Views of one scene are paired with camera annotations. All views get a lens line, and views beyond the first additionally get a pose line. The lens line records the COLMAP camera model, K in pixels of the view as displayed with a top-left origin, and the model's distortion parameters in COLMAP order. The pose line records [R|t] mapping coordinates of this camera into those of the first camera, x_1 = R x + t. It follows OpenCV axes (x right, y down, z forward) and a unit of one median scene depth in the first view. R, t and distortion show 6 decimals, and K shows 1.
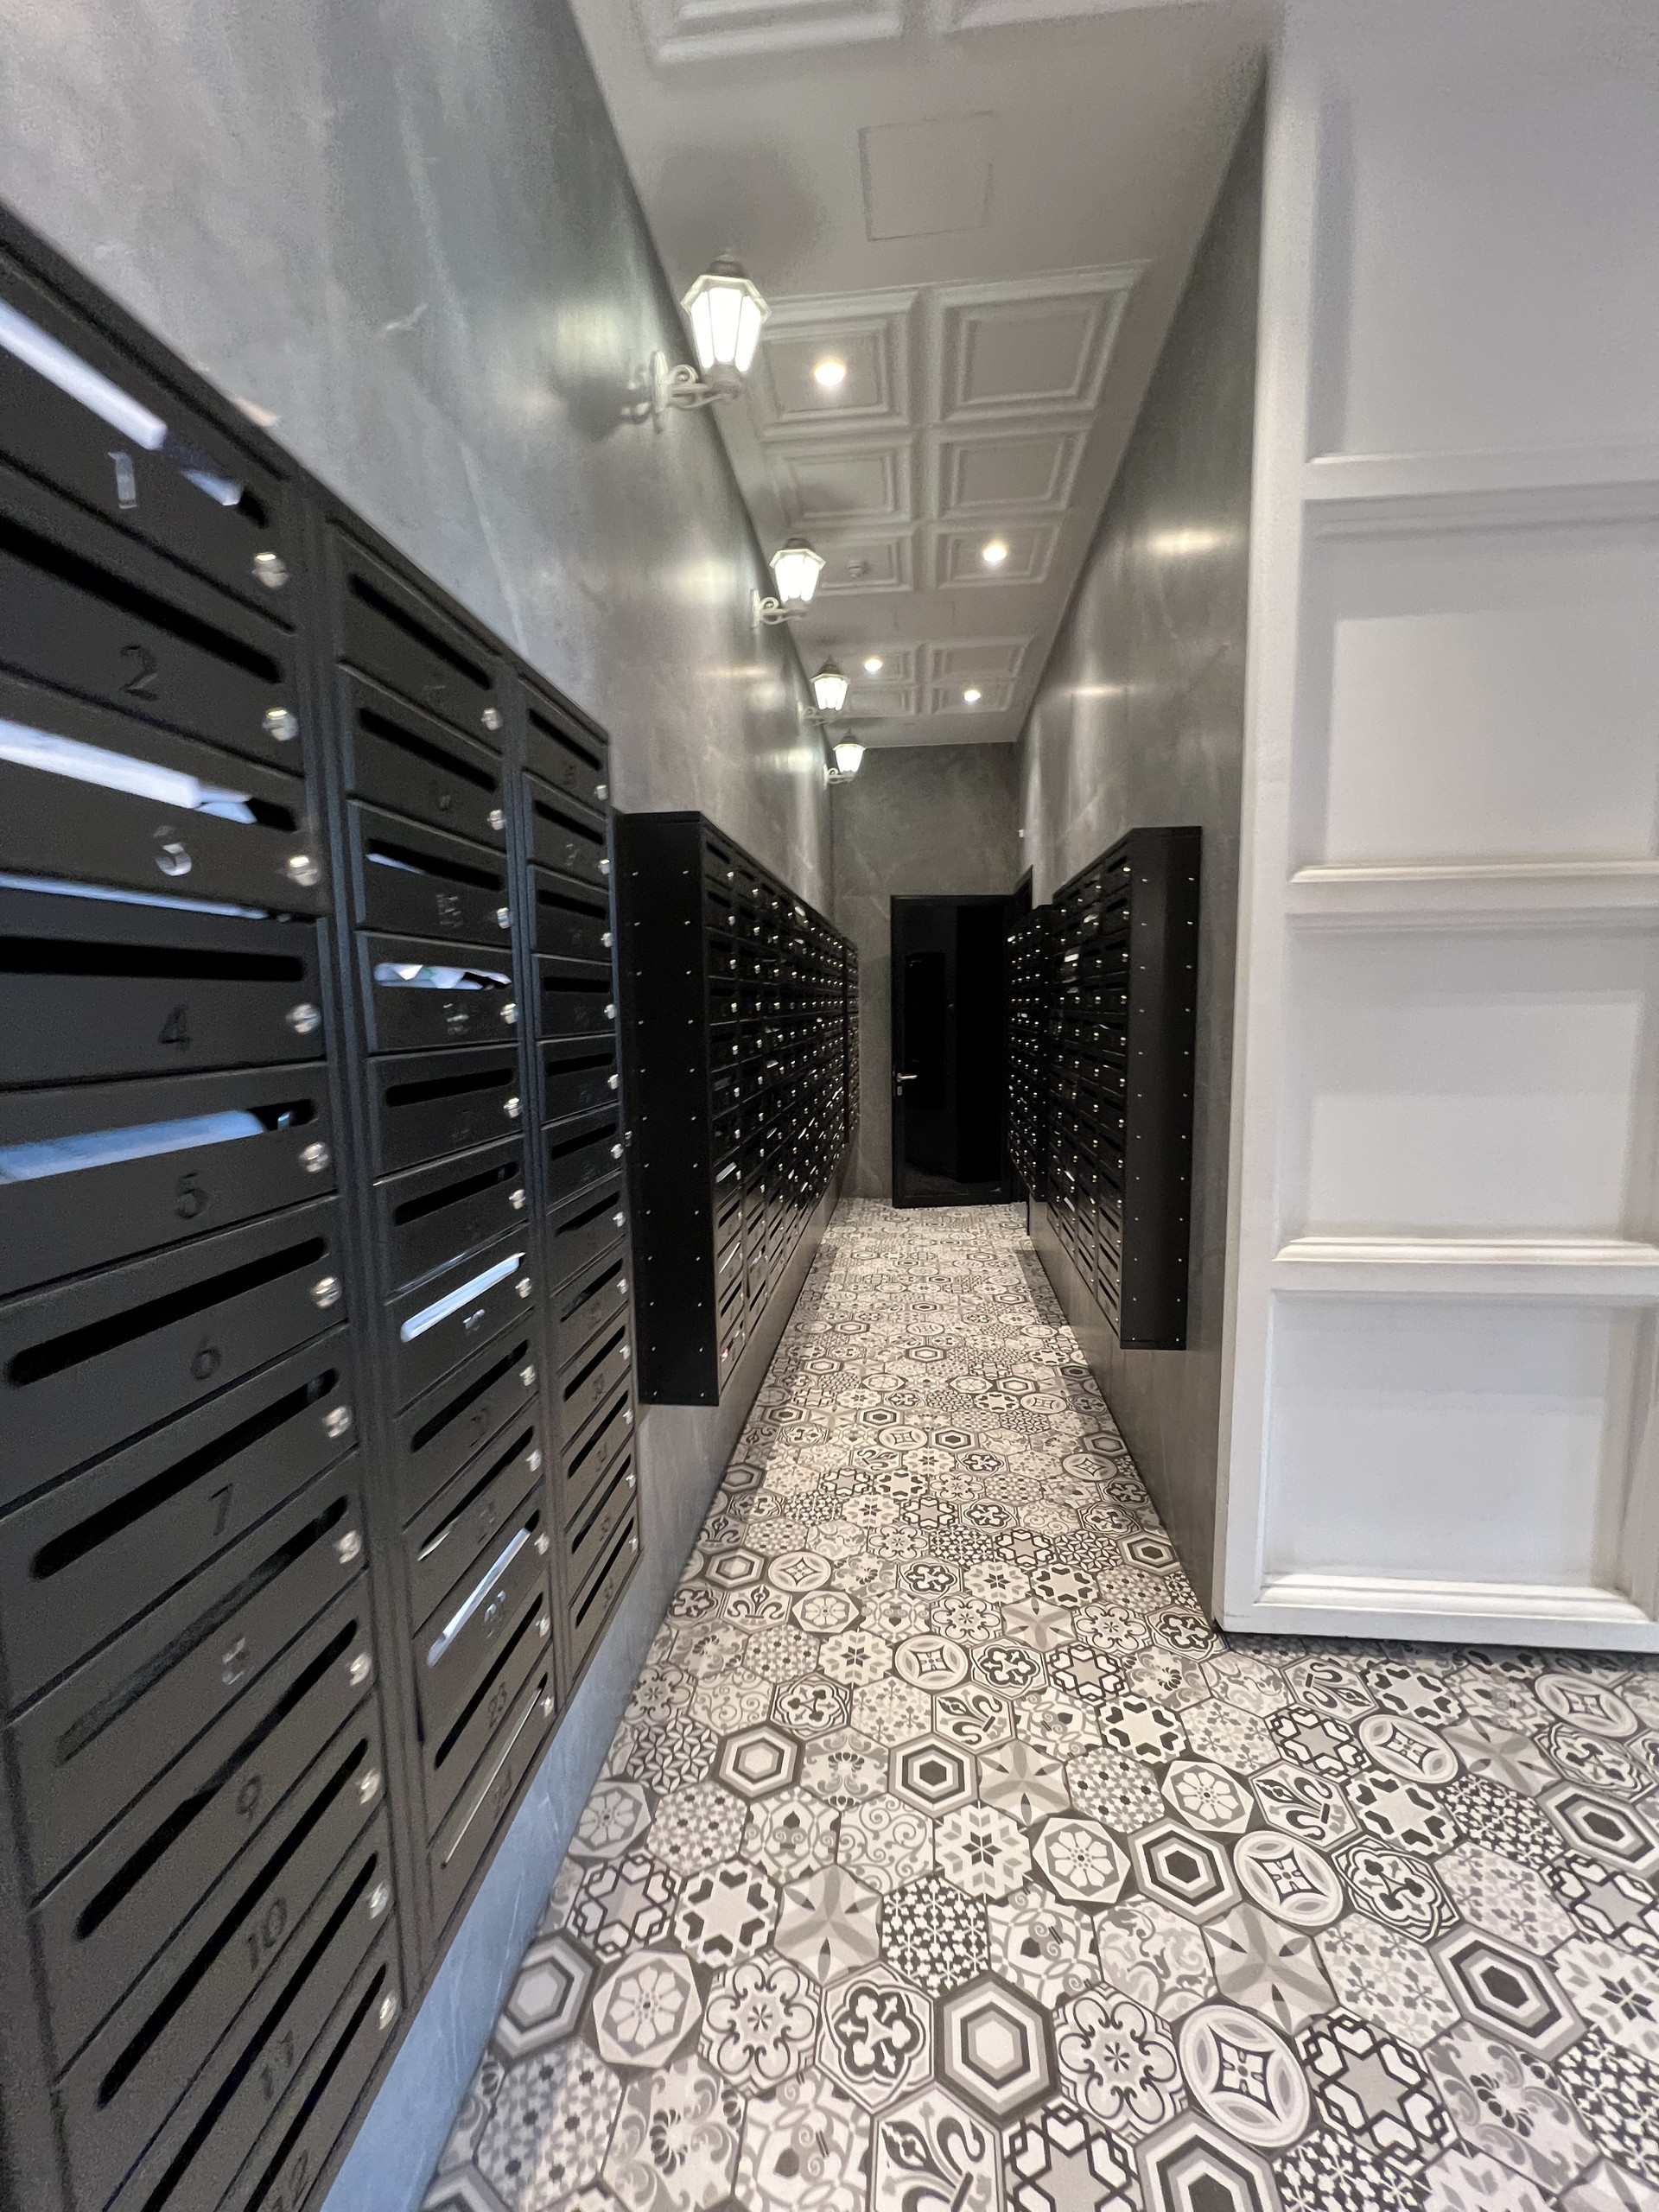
lens RADIAL K [[887.4, 0, 830.8], [0, 887.4, 1104.9], [0, 0, 1]] dist [0.002241, 0.000322]
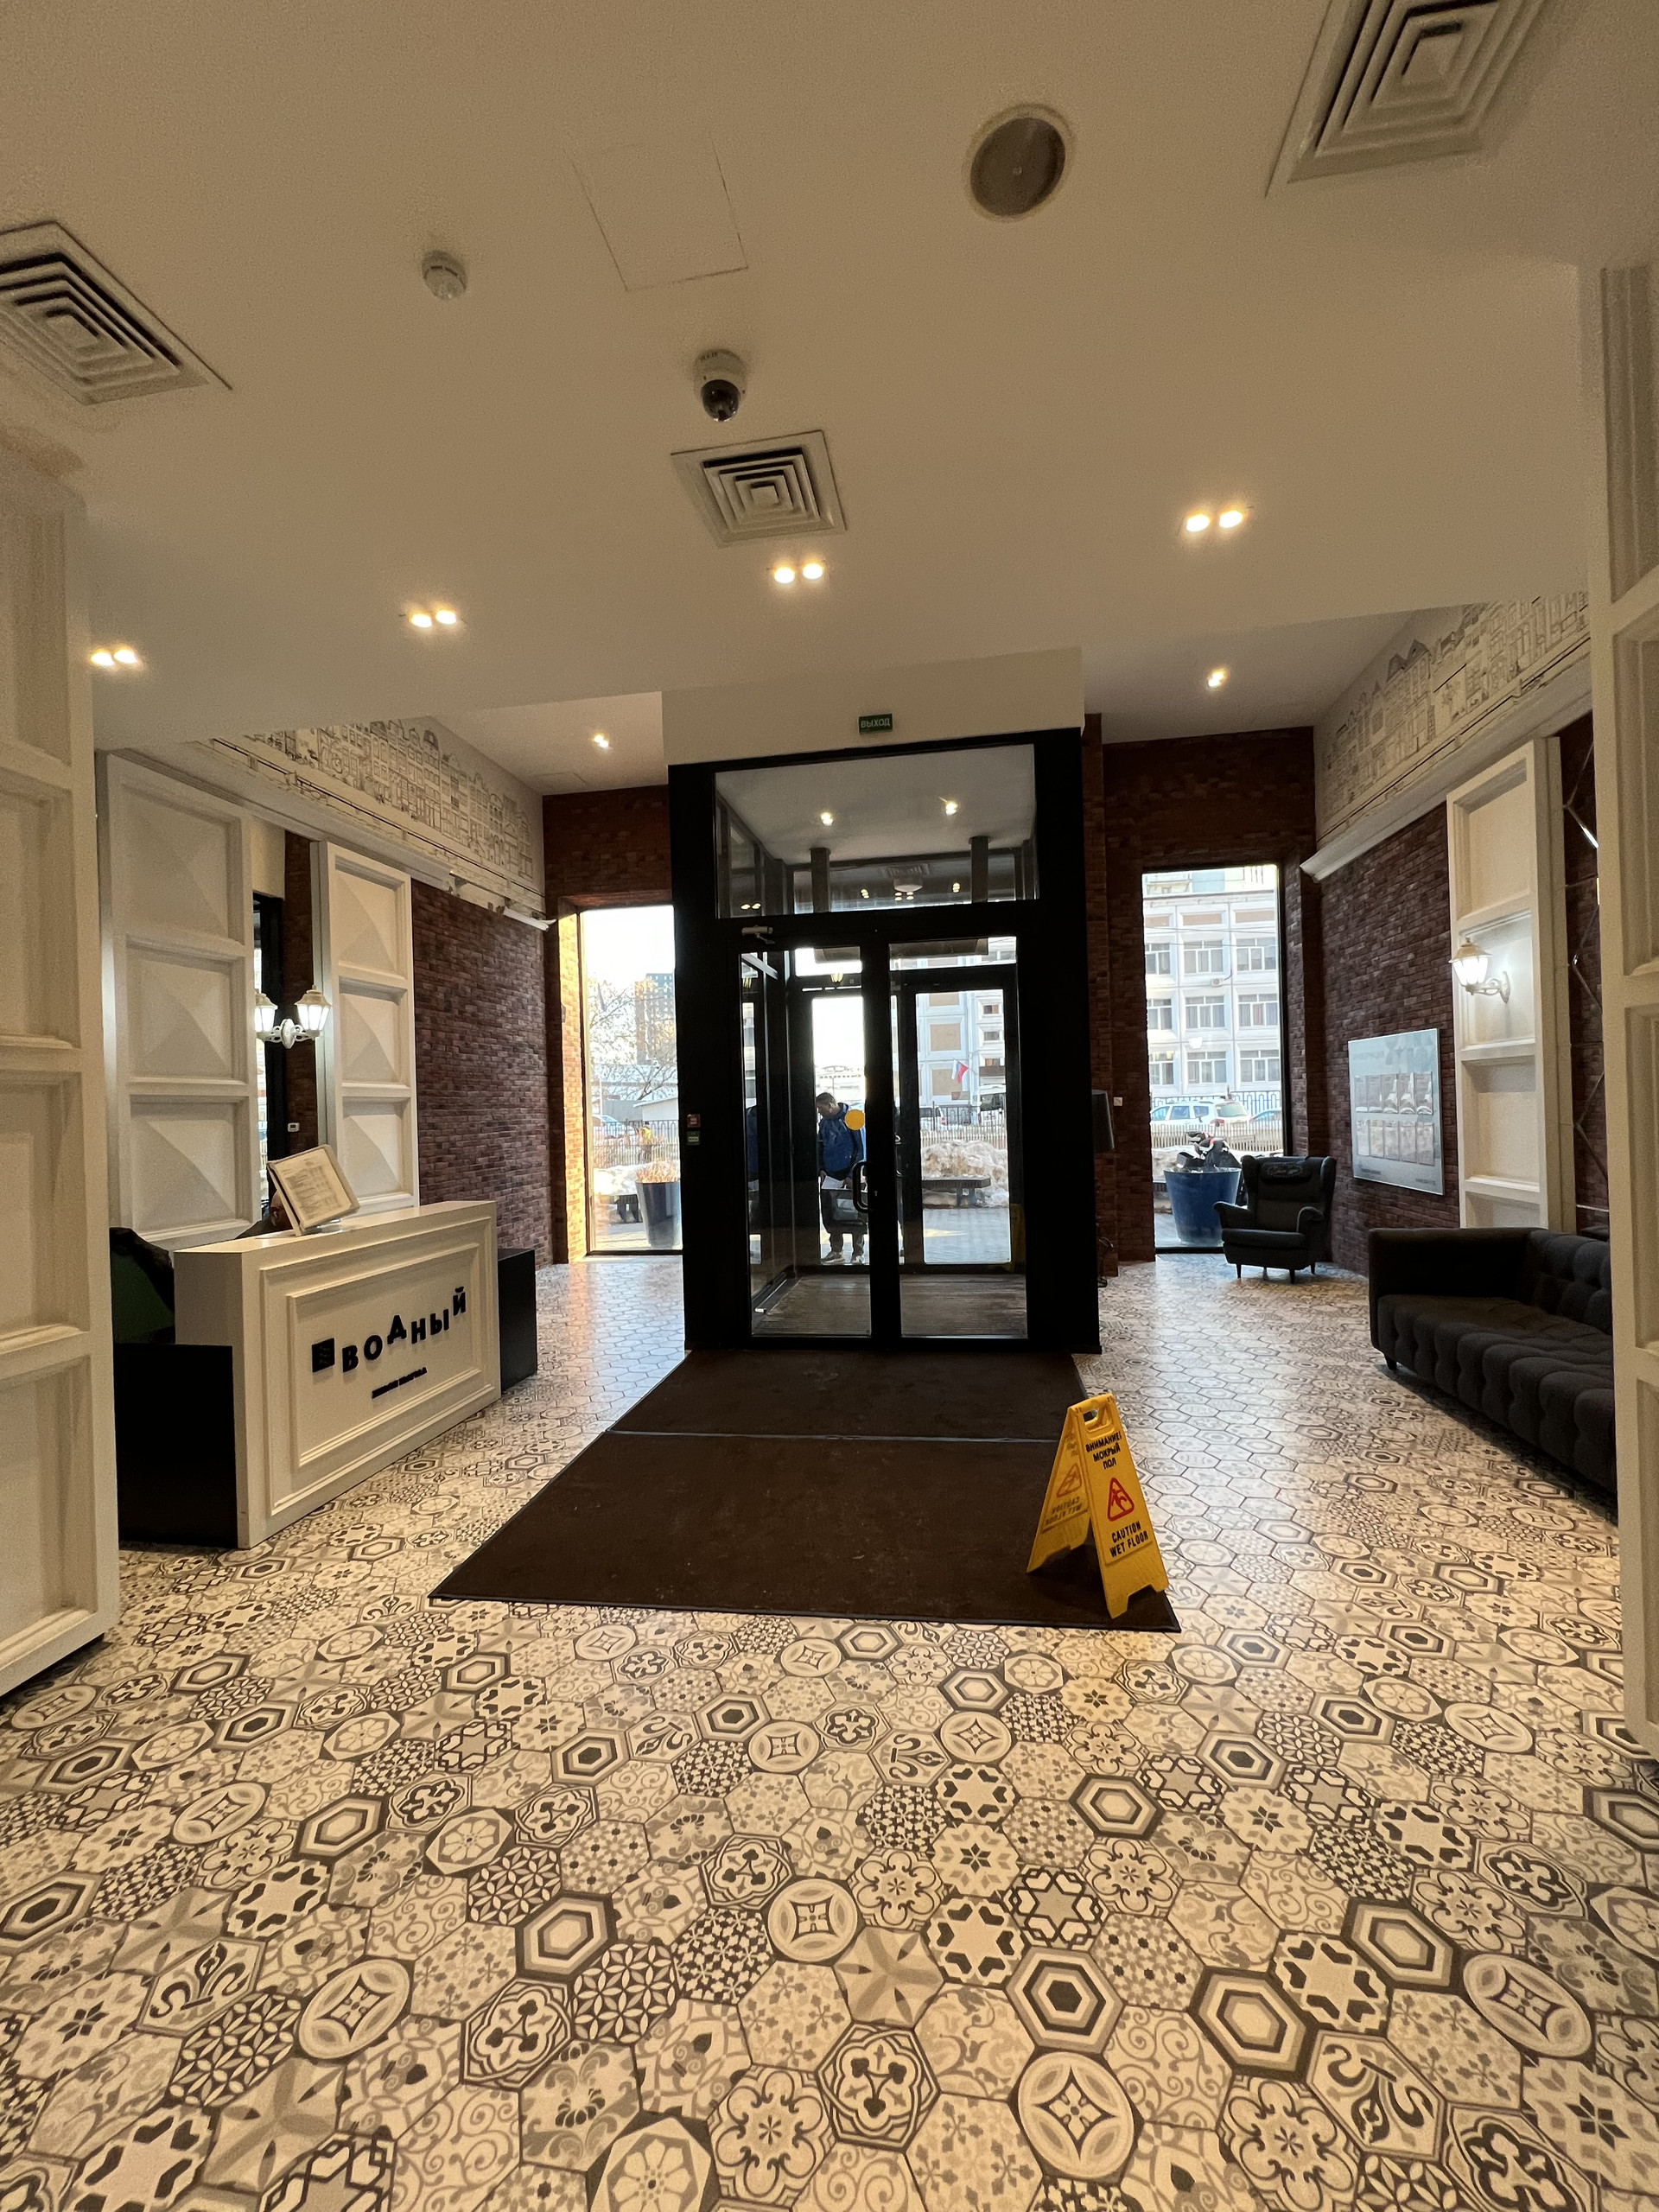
lens RADIAL K [[887.4, 0, 831.3], [0, 887.4, 1105.5], [0, 0, 1]] dist [0.002241, 0.000322]
pose [[0.057785, 0.014816, 0.998219, -0.422731], [0.141116, 0.989729, -0.022859, 0.040017], [-0.988305, 0.142185, 0.055100, -0.315164]]
